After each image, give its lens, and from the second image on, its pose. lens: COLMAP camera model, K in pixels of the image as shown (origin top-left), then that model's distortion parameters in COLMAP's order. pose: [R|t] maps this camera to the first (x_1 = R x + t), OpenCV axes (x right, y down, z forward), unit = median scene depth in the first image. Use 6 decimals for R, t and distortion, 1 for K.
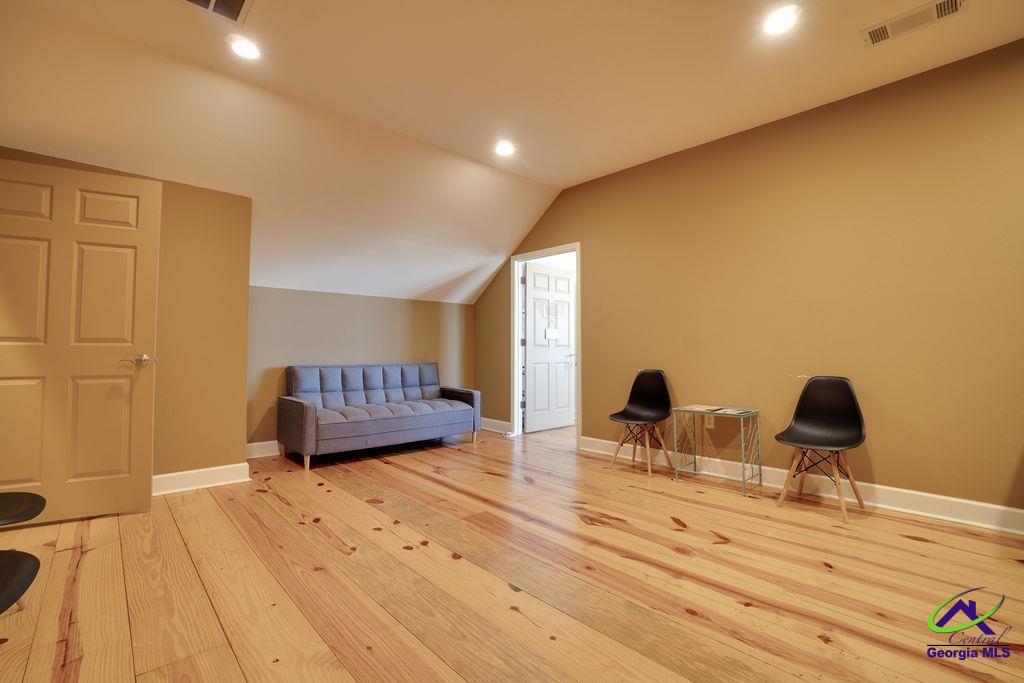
lens RADIAL K [[459.3, 0, 504.9], [0, 459.3, 333.7], [0, 0, 1]] dist [-0.056419, 0.019507]
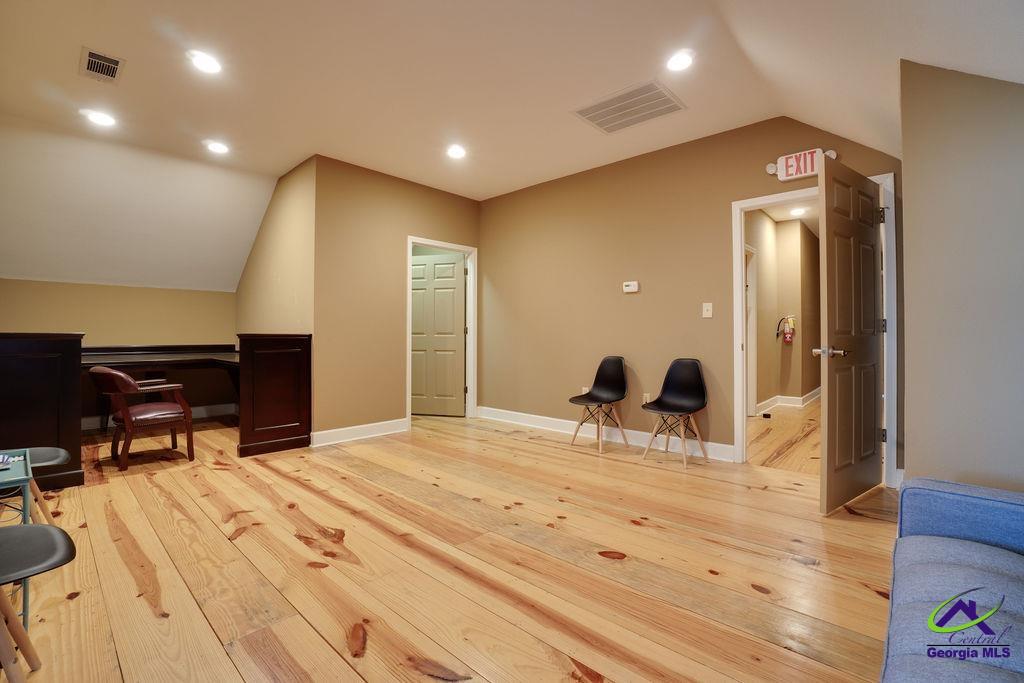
lens RADIAL K [[450.5, 0, 502.2], [0, 450.5, 332.5], [0, 0, 1]] dist [-0.056756, 0.018764]
pose [[-0.997423, -0.001097, -0.071733, -0.073240], [0.001949, 0.999100, -0.042371, 0.058494], [0.071714, -0.042402, -0.996524, 1.920126]]
